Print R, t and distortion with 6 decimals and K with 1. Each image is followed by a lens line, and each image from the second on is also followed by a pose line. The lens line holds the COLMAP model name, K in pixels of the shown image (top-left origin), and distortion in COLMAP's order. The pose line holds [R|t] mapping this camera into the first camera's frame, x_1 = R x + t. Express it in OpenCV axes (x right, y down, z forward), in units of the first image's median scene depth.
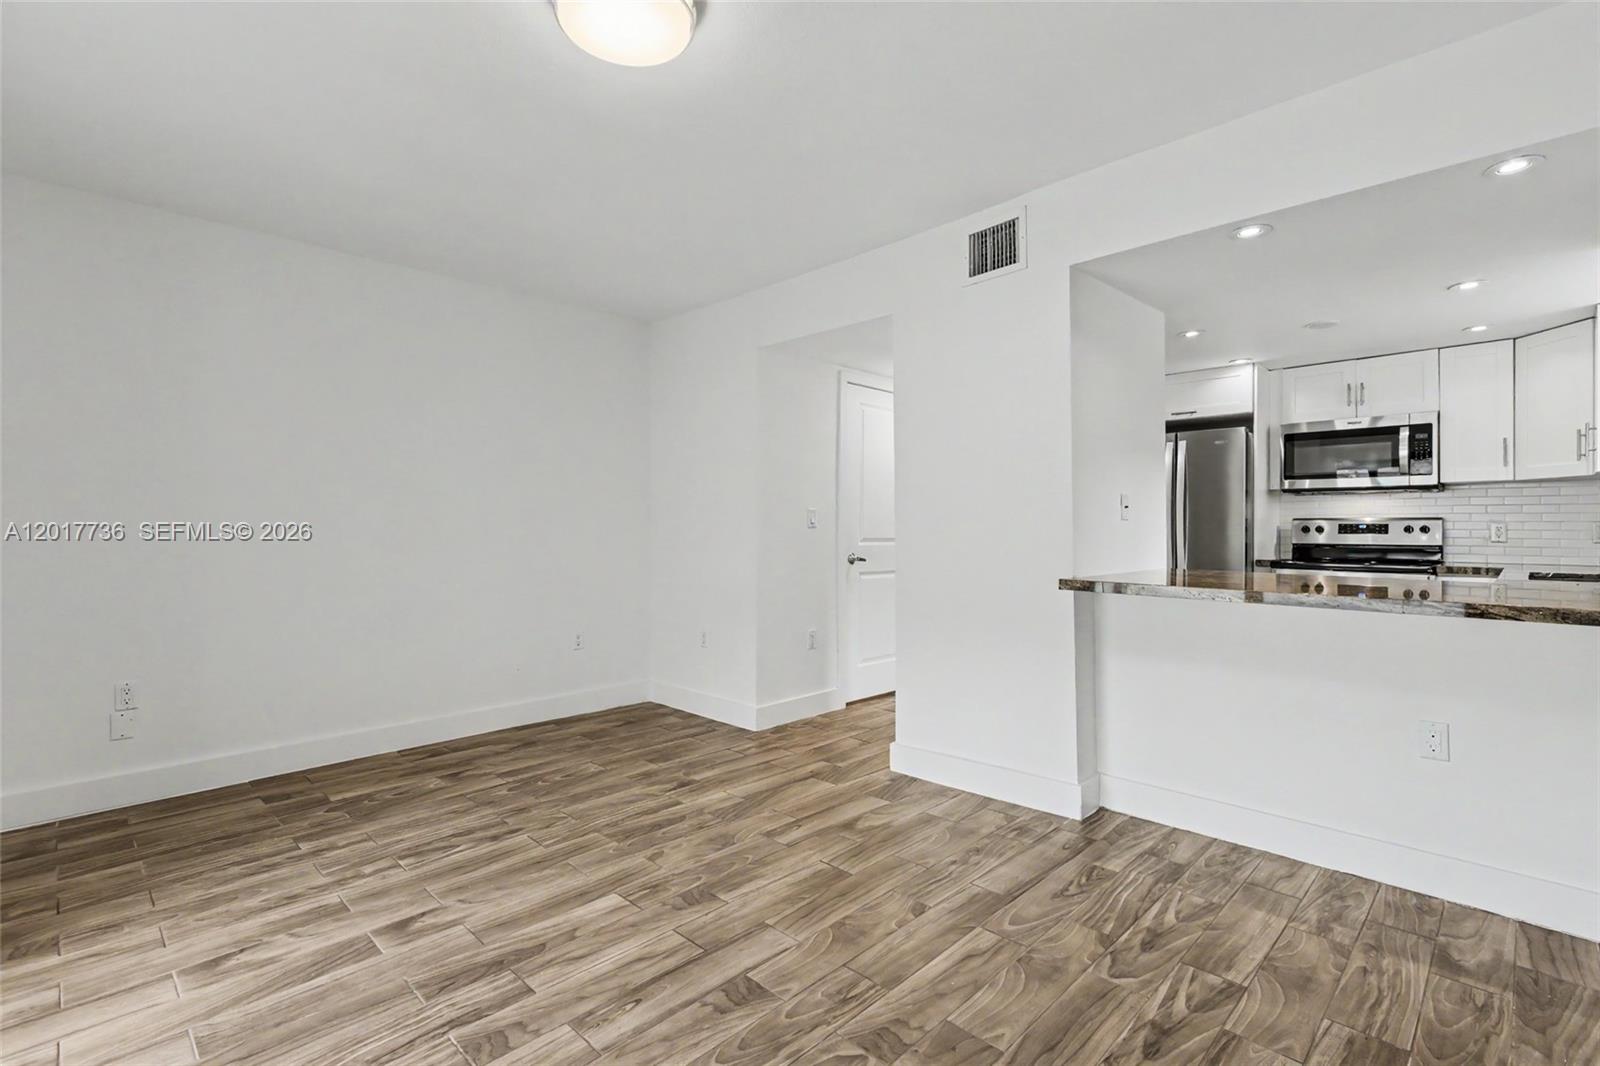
lens RADIAL K [[735.9, 0, 805.1], [0, 735.9, 530.3], [0, 0, 1]] dist [0.006363, -0.002667]
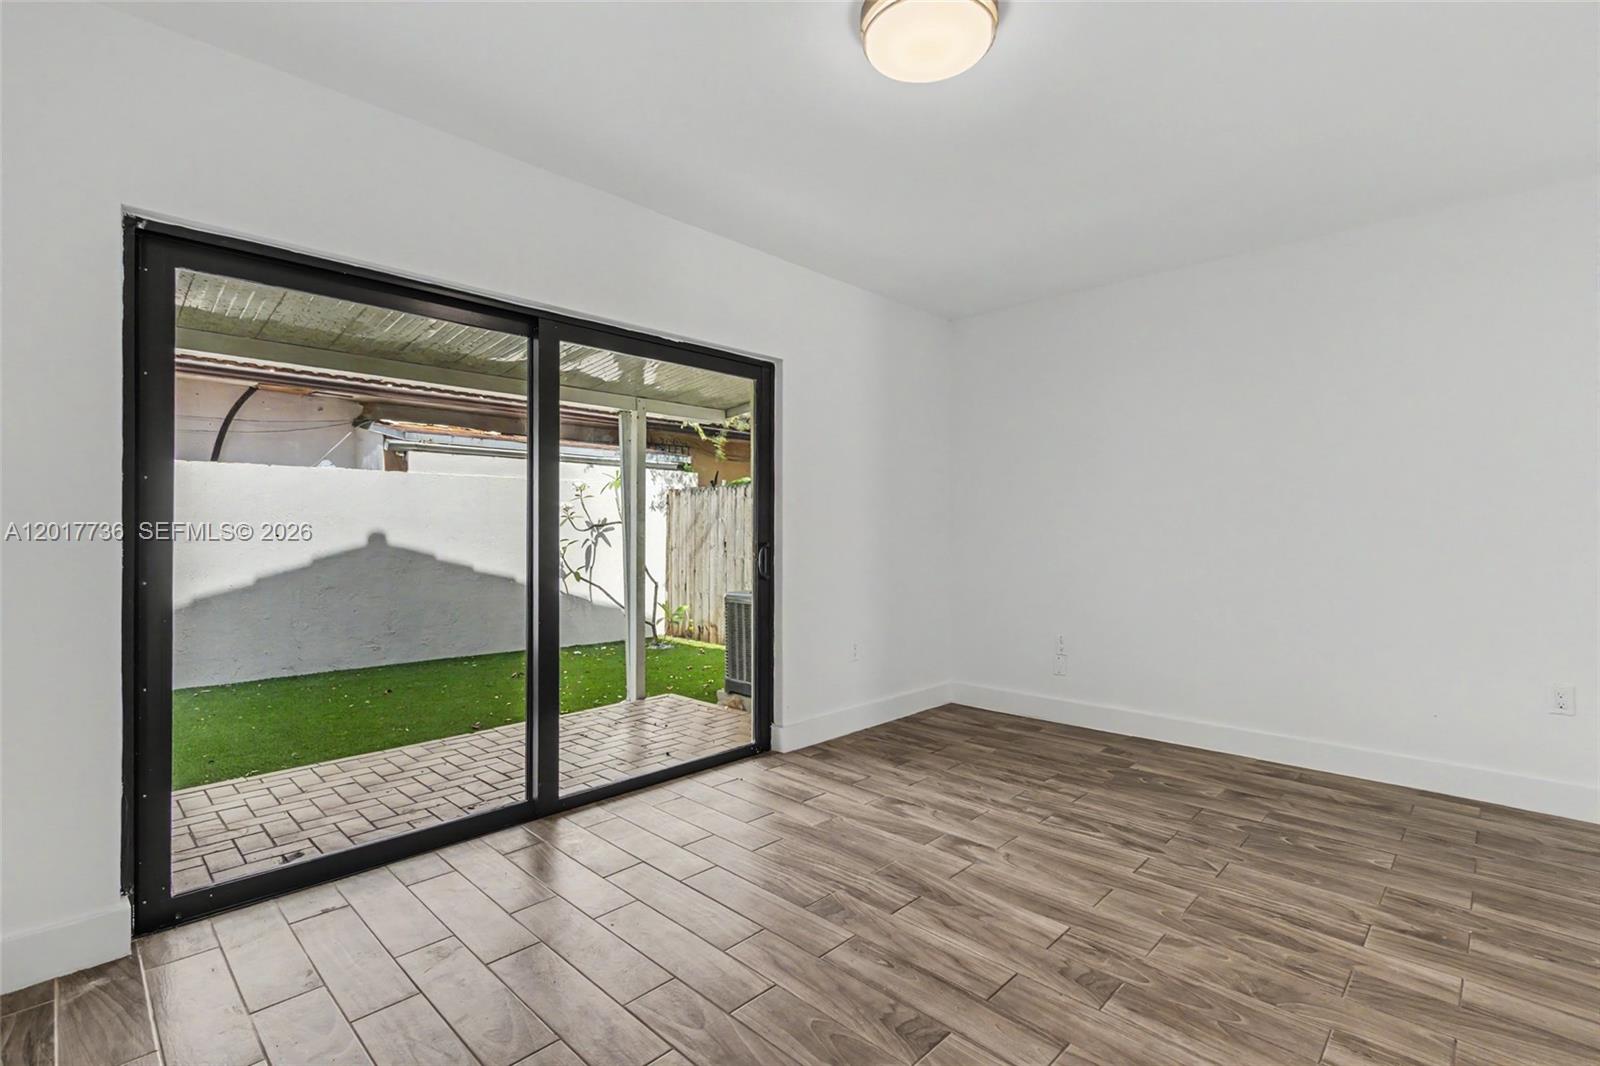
lens RADIAL K [[735.9, 0, 807.1], [0, 735.9, 532.5], [0, 0, 1]] dist [0.006363, -0.002667]
pose [[0.007825, 0.007126, -0.999944, 0.453529], [-0.001419, 0.999974, 0.007115, -0.000876], [0.999968, 0.001363, 0.007835, 0.467196]]
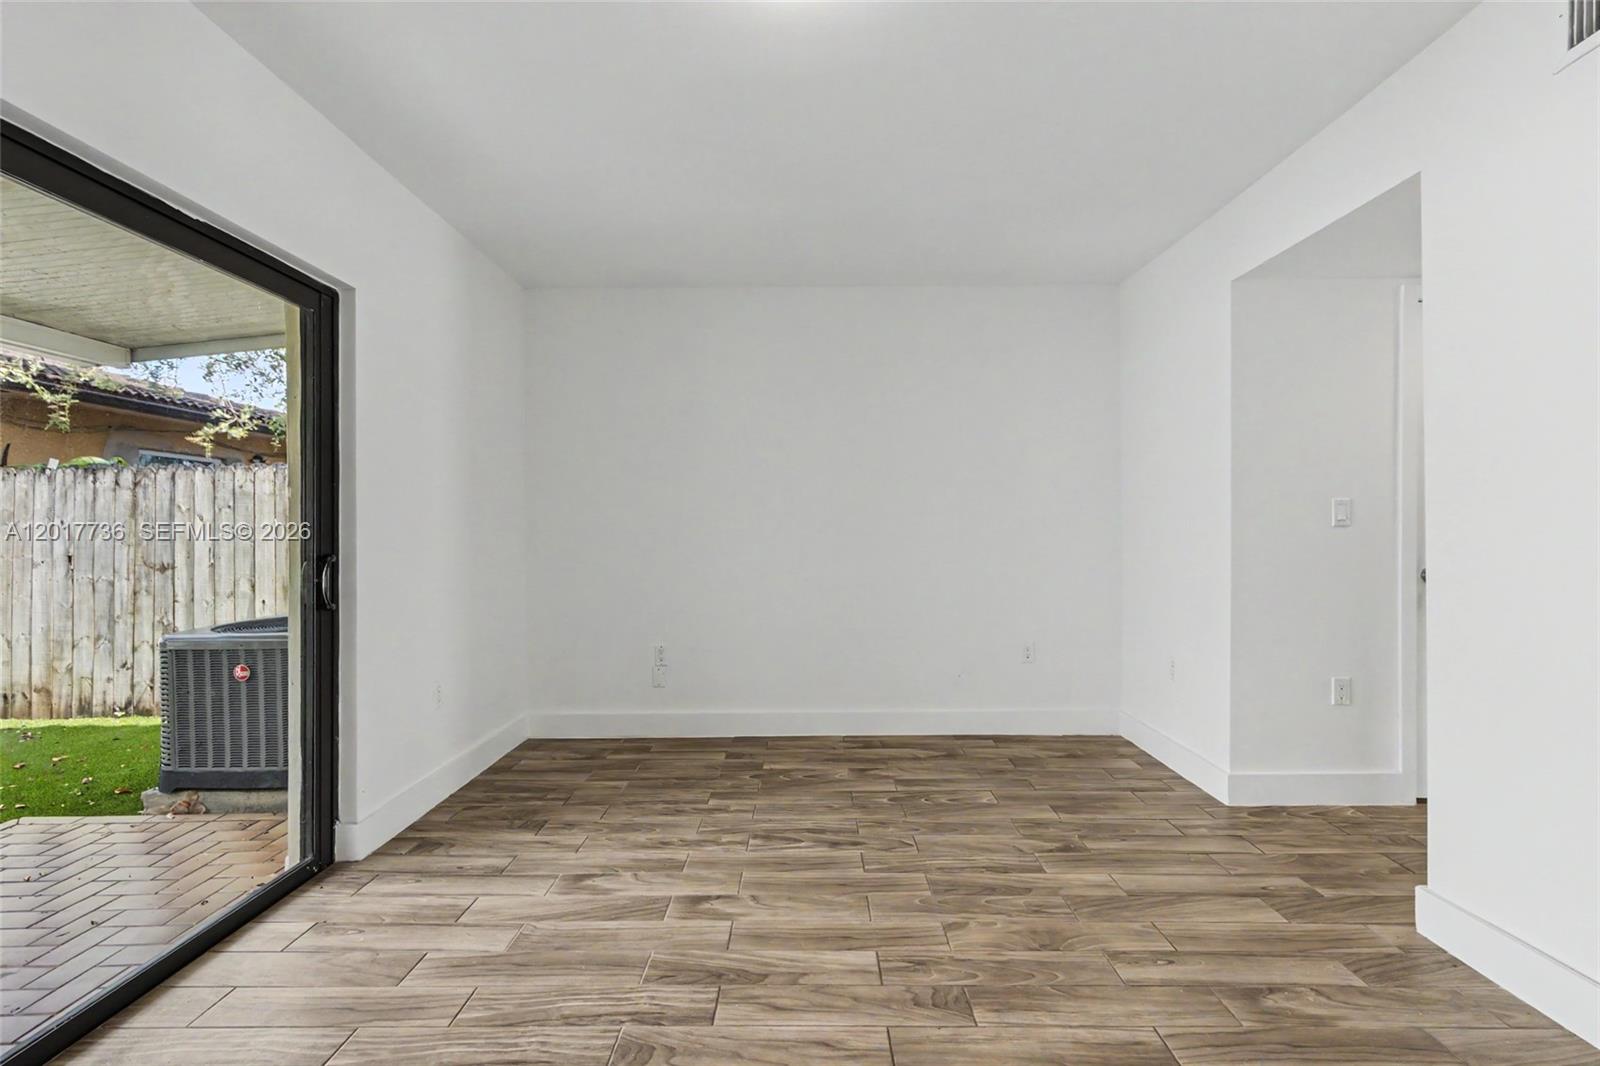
lens RADIAL K [[735.9, 0, 806.3], [0, 735.9, 532.2], [0, 0, 1]] dist [0.006363, -0.002667]
pose [[0.695003, -0.001312, -0.719006, 0.216692], [0.001923, 0.999998, 0.000034, -0.000873], [0.719004, -0.001407, 0.695004, 0.237447]]
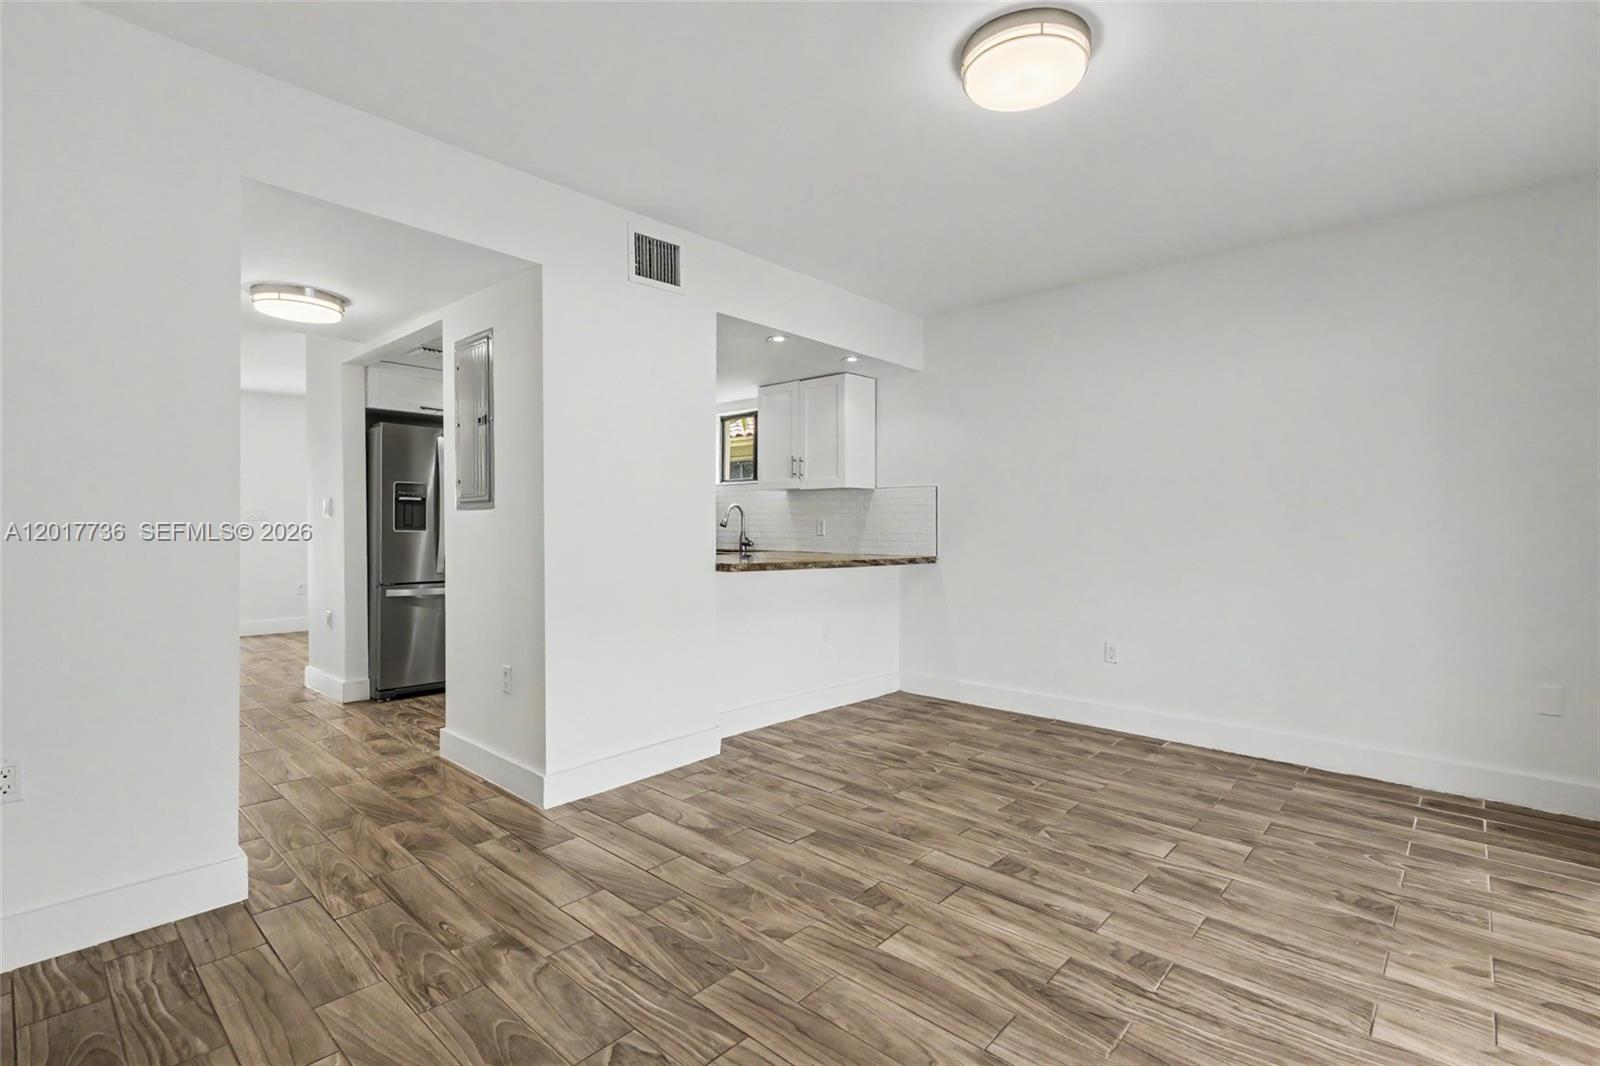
lens RADIAL K [[735.9, 0, 801.5], [0, 735.9, 531.4], [0, 0, 1]] dist [0.006363, -0.002667]
pose [[-0.033363, -0.005770, 0.999427, -0.776592], [-0.004746, 0.999973, 0.005615, 0.002905], [-0.999432, -0.004556, -0.033390, 0.783108]]
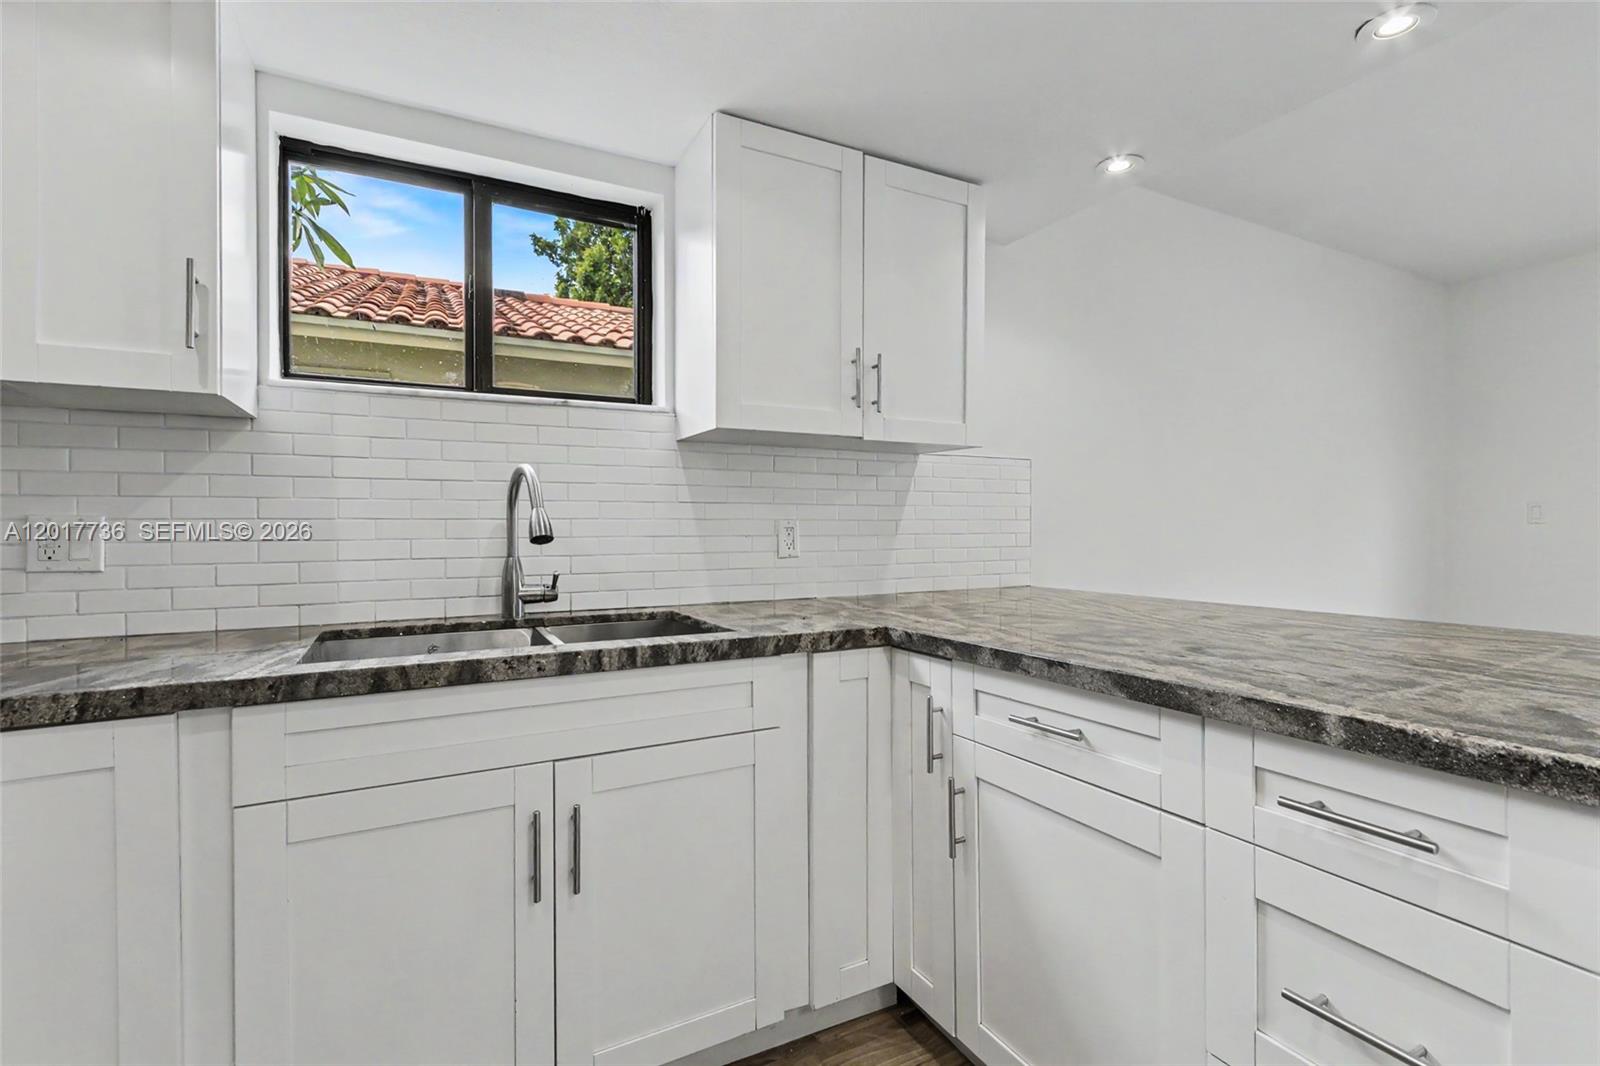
lens RADIAL K [[735.9, 0, 798.1], [0, 735.9, 528.8], [0, 0, 1]] dist [0.006363, -0.002667]
pose [[-0.952050, 0.002050, 0.305935, 0.688477], [0.004520, 0.999963, 0.007363, -0.009775], [-0.305909, 0.008393, -0.952024, 1.330406]]
